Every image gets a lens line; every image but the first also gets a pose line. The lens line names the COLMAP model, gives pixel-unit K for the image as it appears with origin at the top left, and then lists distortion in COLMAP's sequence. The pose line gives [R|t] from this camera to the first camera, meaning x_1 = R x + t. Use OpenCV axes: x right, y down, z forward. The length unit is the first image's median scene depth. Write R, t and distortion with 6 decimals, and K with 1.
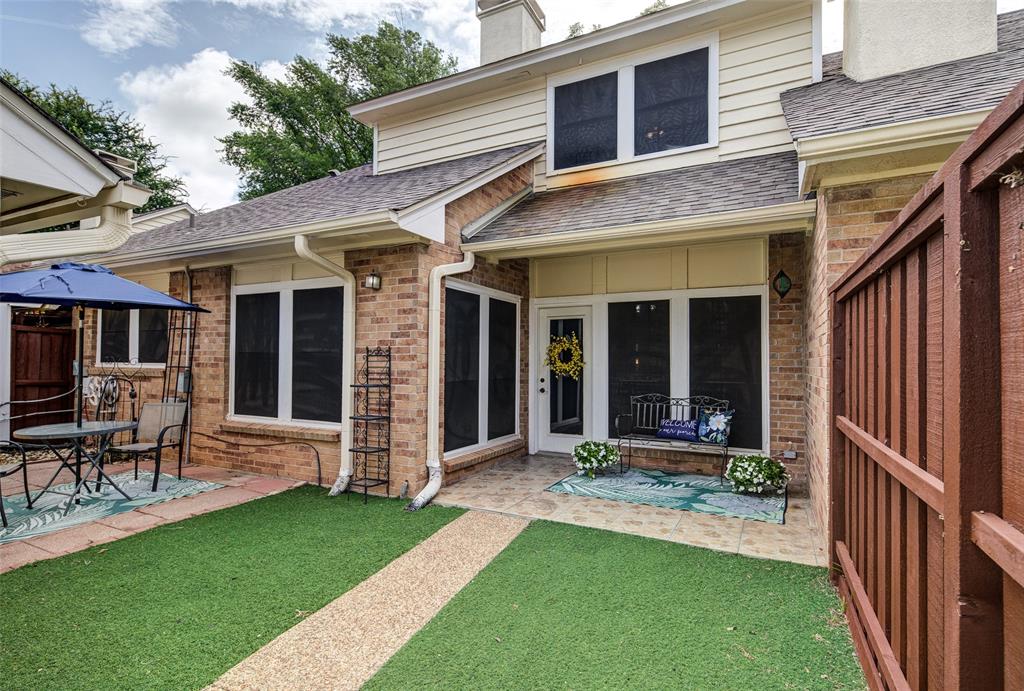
lens RADIAL K [[501.1, 0, 511.2], [0, 501.1, 350.7], [0, 0, 1]] dist [-0.000865, -0.000028]
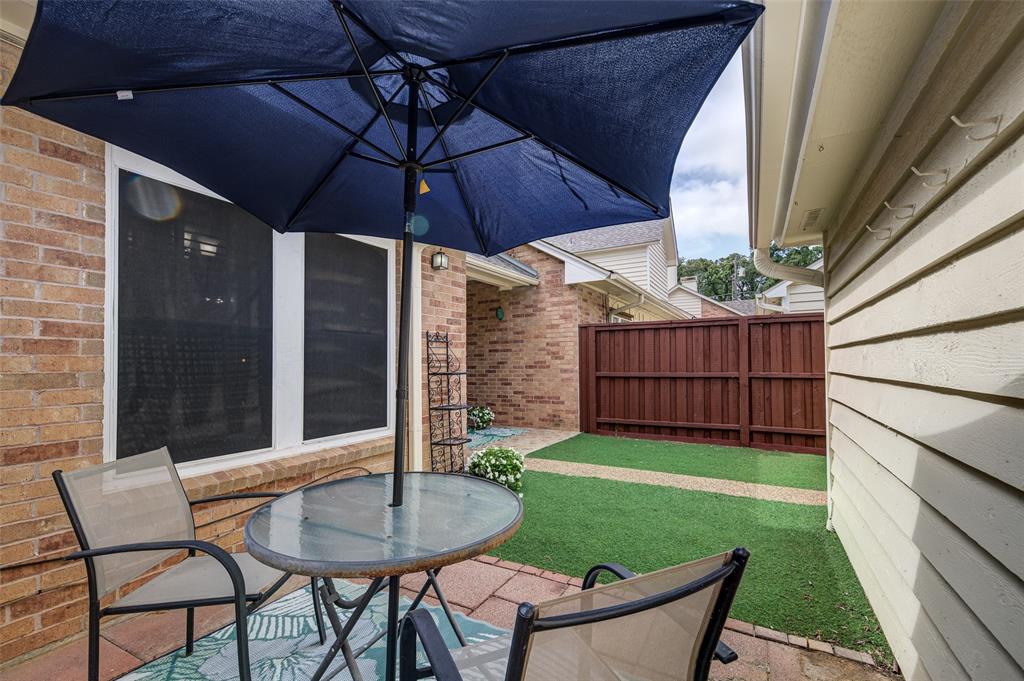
lens RADIAL K [[450.7, 0, 510.6], [0, 450.7, 347.6], [0, 0, 1]] dist [0.000648, 0.000017]
pose [[0.035934, 0.025581, 0.999027, -1.002977], [-0.018134, 0.999524, -0.024942, 0.036032], [-0.999190, -0.017220, 0.036381, 0.767444]]
